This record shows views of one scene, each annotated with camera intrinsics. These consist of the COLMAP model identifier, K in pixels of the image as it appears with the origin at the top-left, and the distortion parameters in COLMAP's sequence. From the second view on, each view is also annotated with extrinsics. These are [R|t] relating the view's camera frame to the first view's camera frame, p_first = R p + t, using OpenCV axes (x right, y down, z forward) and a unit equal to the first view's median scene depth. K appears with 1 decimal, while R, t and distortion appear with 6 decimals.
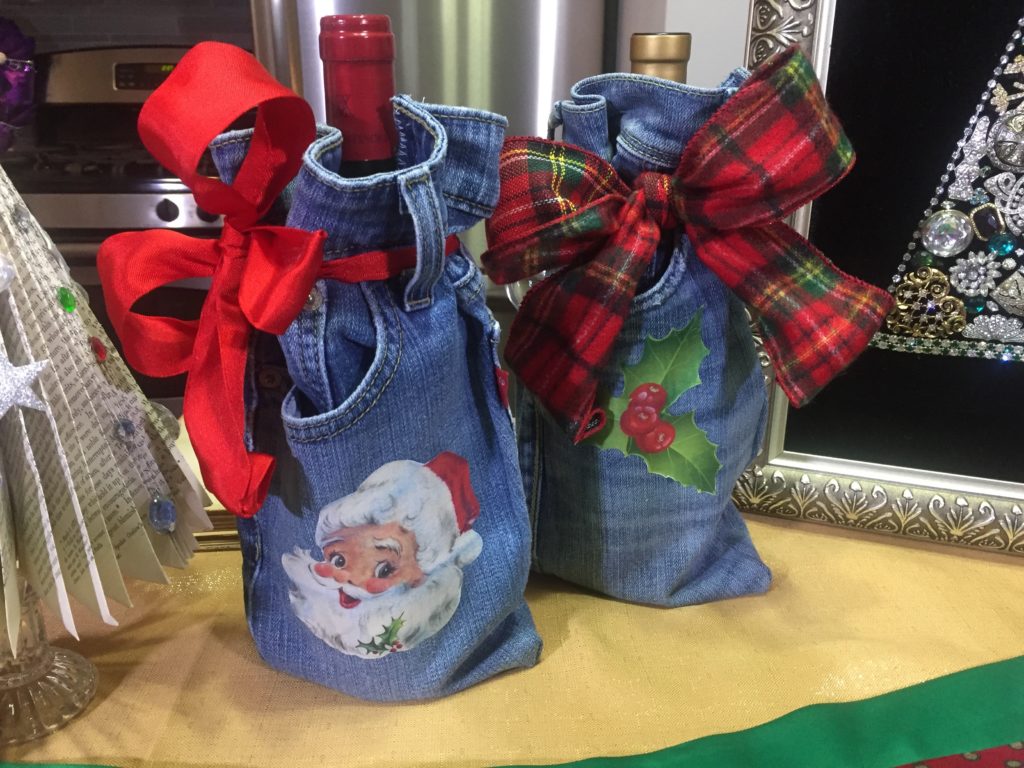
lens RADIAL K [[906.9, 0, 510.2], [0, 906.9, 387.3], [0, 0, 1]] dist [0.080694, -0.136792]
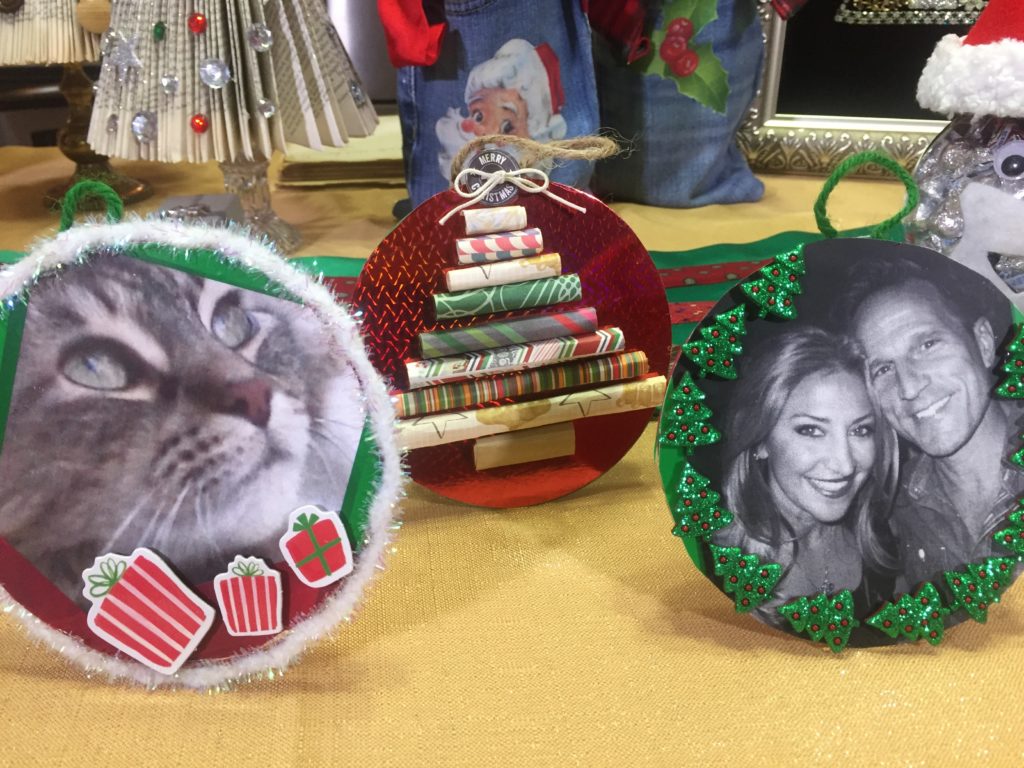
lens RADIAL K [[906.9, 0, 509.6], [0, 906.9, 384.3], [0, 0, 1]] dist [0.080694, -0.136792]
pose [[0.999709, -0.023168, 0.006718, -0.134155], [0.022240, 0.993089, 0.115237, 0.389541], [-0.009342, -0.115054, 0.993315, -0.467855]]
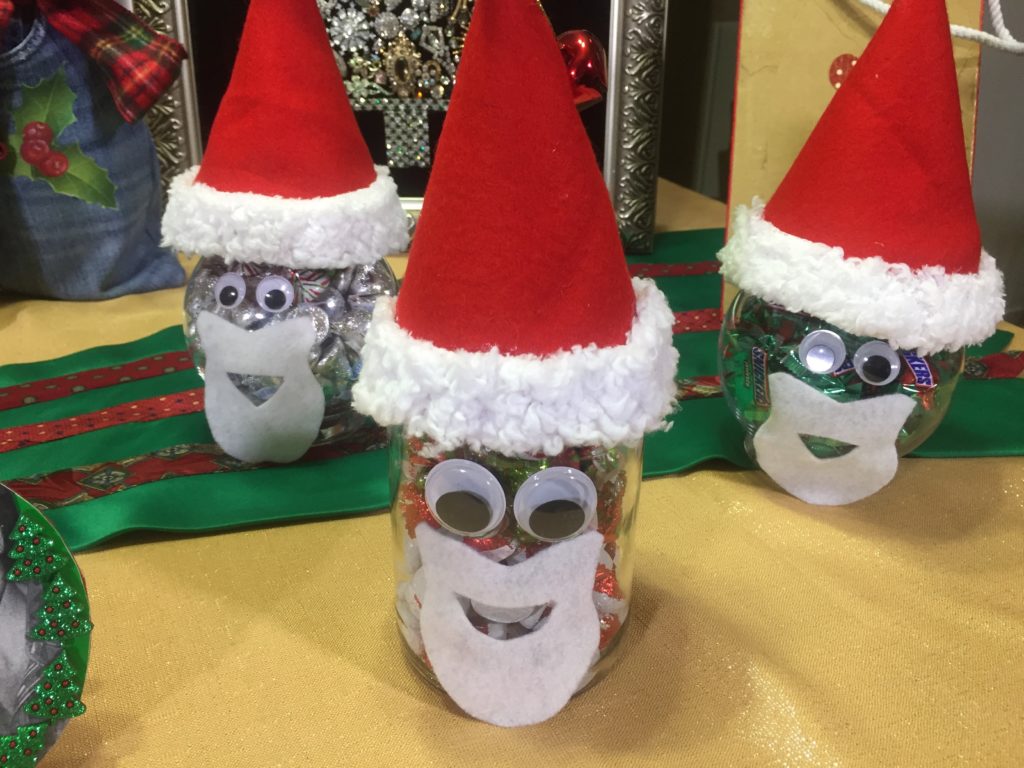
lens RADIAL K [[906.9, 0, 517.3], [0, 906.9, 384.5], [0, 0, 1]] dist [0.080694, -0.136792]
pose [[0.938339, -0.142324, 0.315062, 0.347047], [0.106213, 0.985934, 0.129047, 0.289880], [-0.328997, -0.087626, 0.940257, -0.596715]]
